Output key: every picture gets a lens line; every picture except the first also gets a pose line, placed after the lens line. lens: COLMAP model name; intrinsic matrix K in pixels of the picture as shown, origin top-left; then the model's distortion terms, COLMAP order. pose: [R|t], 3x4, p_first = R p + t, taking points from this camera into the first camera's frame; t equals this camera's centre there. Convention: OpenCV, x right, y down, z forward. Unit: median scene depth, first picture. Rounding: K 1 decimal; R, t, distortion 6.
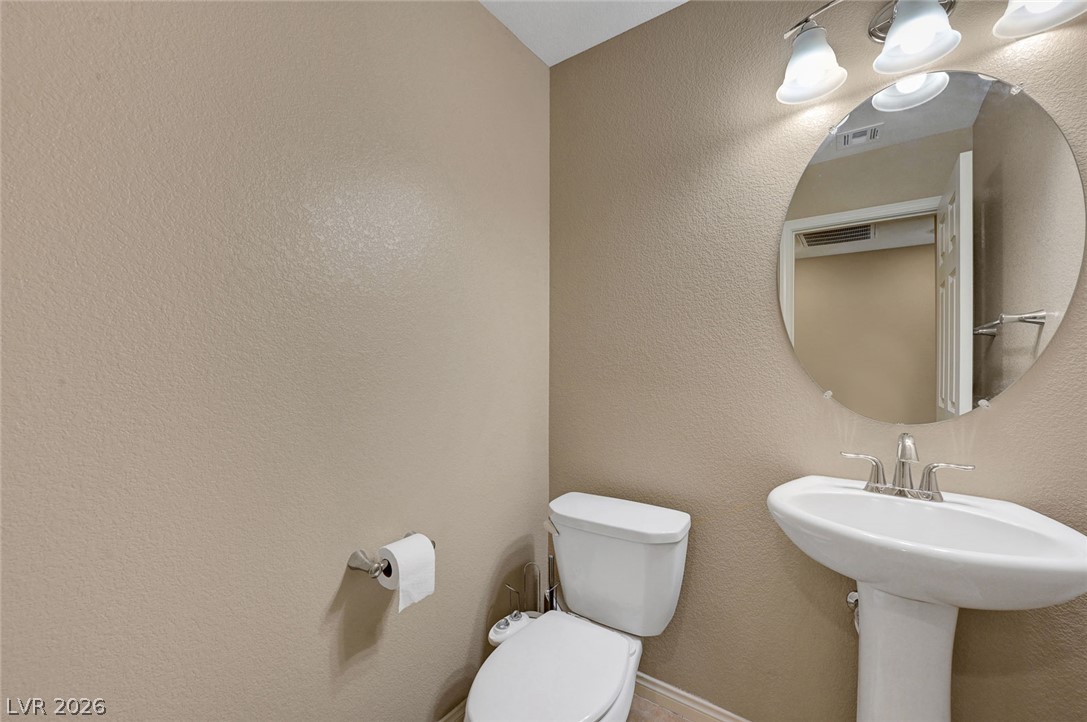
lens RADIAL K [[438.6, 0, 545.4], [0, 438.6, 368.4], [0, 0, 1]] dist [-0.000390, -0.000288]
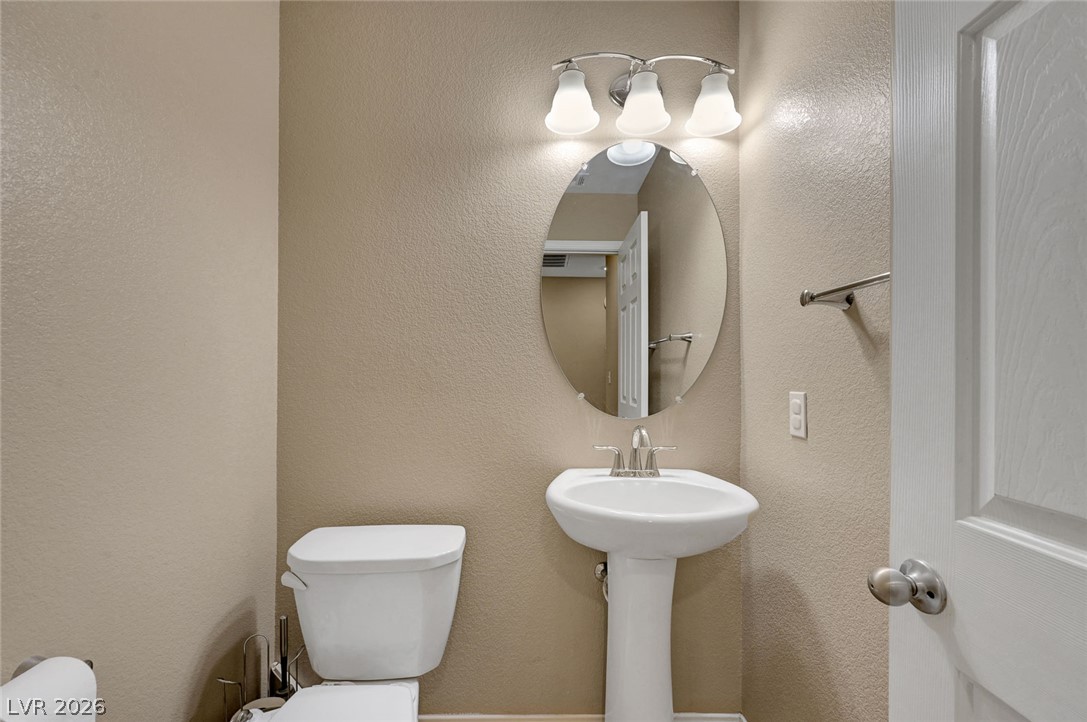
lens RADIAL K [[444.9, 0, 548.3], [0, 444.9, 371.1], [0, 0, 1]] dist [0.000441, 0.000113]
pose [[0.799244, 0.000884, 0.601006, -0.112517], [0.002503, 0.999985, -0.004800, -0.000624], [-0.601001, 0.005341, 0.799230, 0.118928]]
